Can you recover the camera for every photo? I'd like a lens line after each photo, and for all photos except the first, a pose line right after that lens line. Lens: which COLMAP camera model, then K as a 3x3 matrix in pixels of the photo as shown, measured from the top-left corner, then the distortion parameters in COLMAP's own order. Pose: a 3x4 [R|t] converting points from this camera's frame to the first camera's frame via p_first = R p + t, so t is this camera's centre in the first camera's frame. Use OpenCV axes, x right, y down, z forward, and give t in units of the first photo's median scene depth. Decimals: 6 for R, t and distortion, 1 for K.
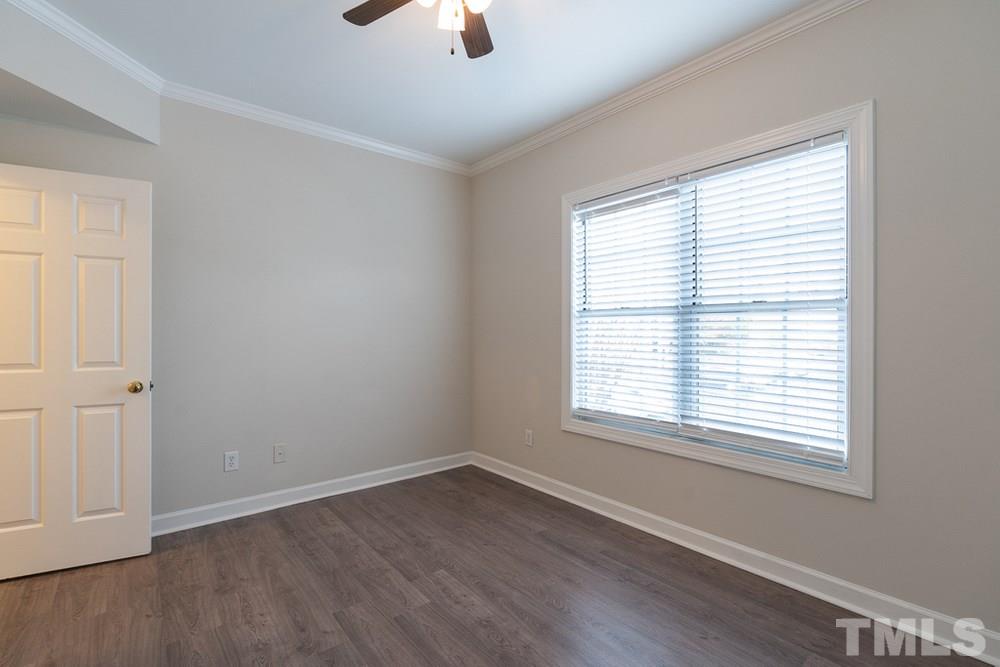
lens RADIAL K [[450.1, 0, 497.3], [0, 450.1, 328.7], [0, 0, 1]] dist [-0.012772, 0.003859]
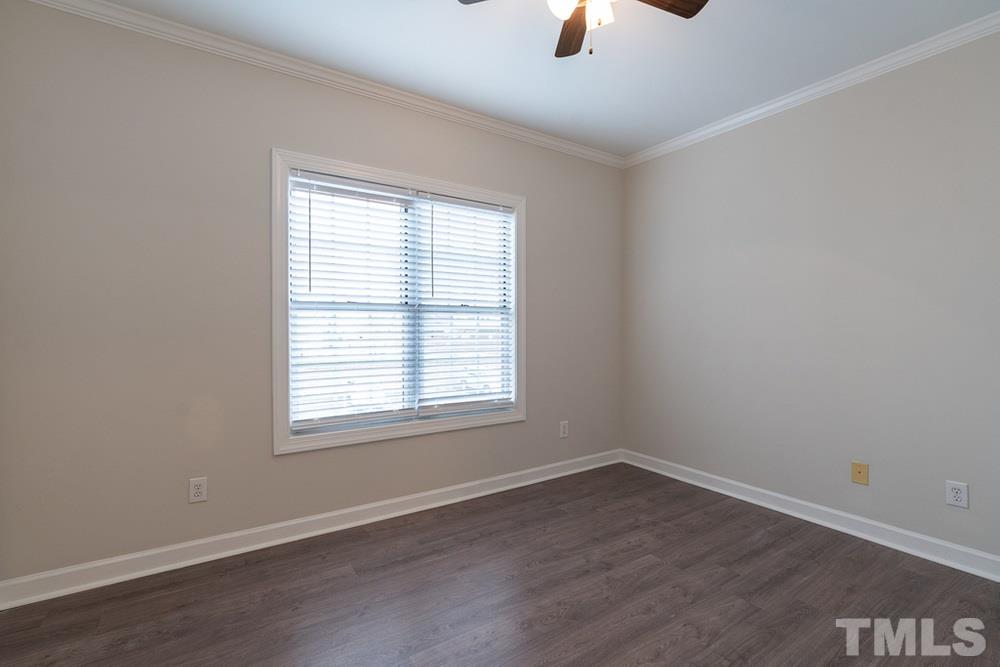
lens RADIAL K [[450.1, 0, 481.4], [0, 450.1, 330.8], [0, 0, 1]] dist [-0.012772, 0.003859]
pose [[0.115709, -0.004795, 0.993272, -0.705282], [-0.003808, 0.999979, 0.005271, 0.009655], [-0.993276, -0.004392, 0.115689, 0.694919]]
